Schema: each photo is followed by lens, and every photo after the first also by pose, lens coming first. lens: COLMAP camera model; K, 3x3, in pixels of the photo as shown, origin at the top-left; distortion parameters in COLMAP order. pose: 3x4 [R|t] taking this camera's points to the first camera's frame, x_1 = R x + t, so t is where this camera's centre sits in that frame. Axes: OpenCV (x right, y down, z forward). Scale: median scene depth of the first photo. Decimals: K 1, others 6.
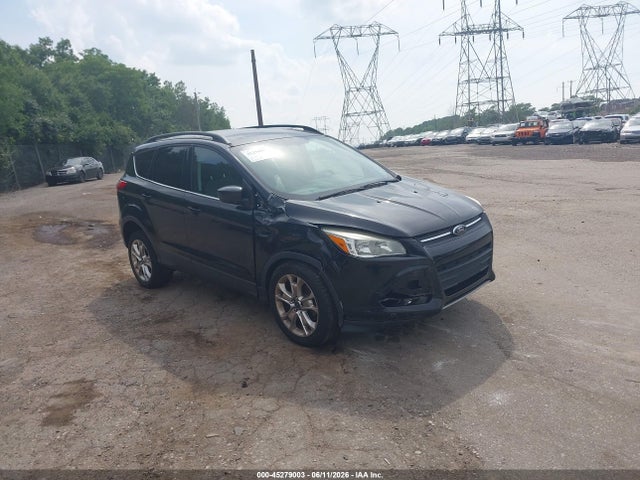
lens RADIAL K [[496.7, 0, 320.7], [0, 496.7, 239.7], [0, 0, 1]] dist [0.000725, -0.017006]
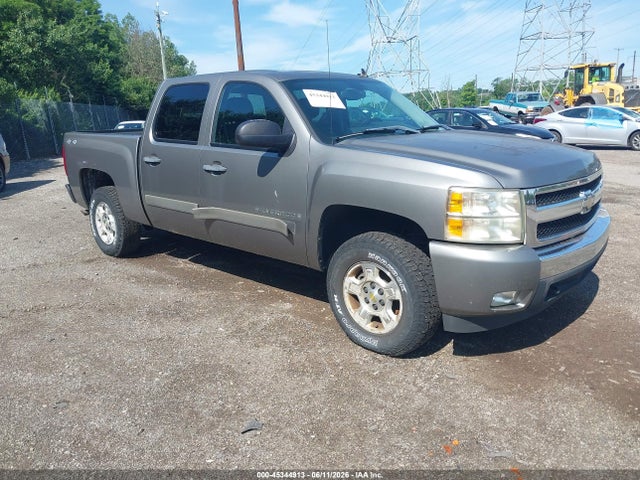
lens RADIAL K [[492.0, 0, 323.9], [0, 492.0, 242.5], [0, 0, 1]] dist [-0.018764, 0.017958]
pose [[0.996942, 0.014698, 0.076749, -0.070138], [-0.019517, 0.997859, 0.062416, -0.052611], [-0.075667, -0.063723, 0.995095, 0.284504]]
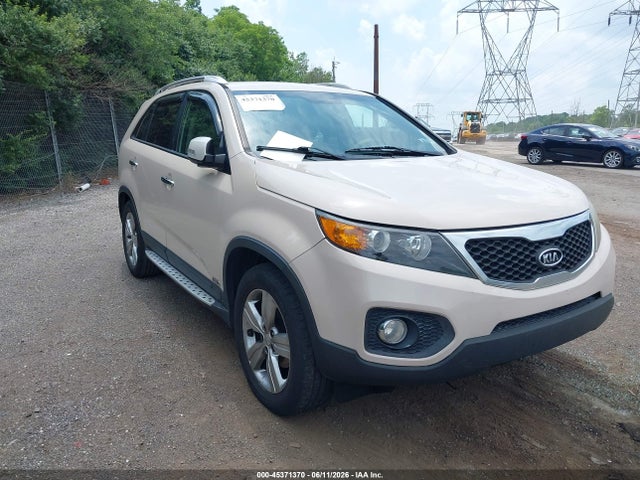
lens RADIAL K [[496.7, 0, 322.6], [0, 496.7, 243.0], [0, 0, 1]] dist [0.000725, -0.017006]
pose [[0.982245, 0.109842, -0.152082, -0.068675], [-0.104457, 0.993600, 0.042982, -0.011803], [0.155830, -0.026333, 0.987433, 0.087249]]
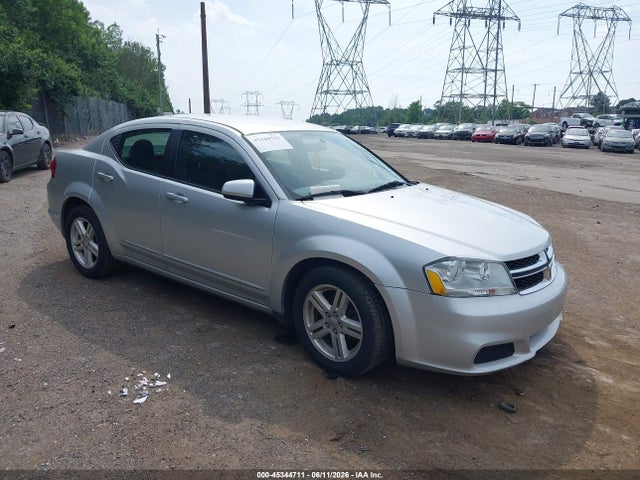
lens RADIAL K [[496.7, 0, 330.0], [0, 496.7, 232.3], [0, 0, 1]] dist [0.000725, -0.017006]
pose [[0.979670, 0.061991, 0.190795, -0.084456], [-0.066215, 0.997680, 0.015833, -0.026834], [-0.189371, -0.028144, 0.981502, 0.161695]]
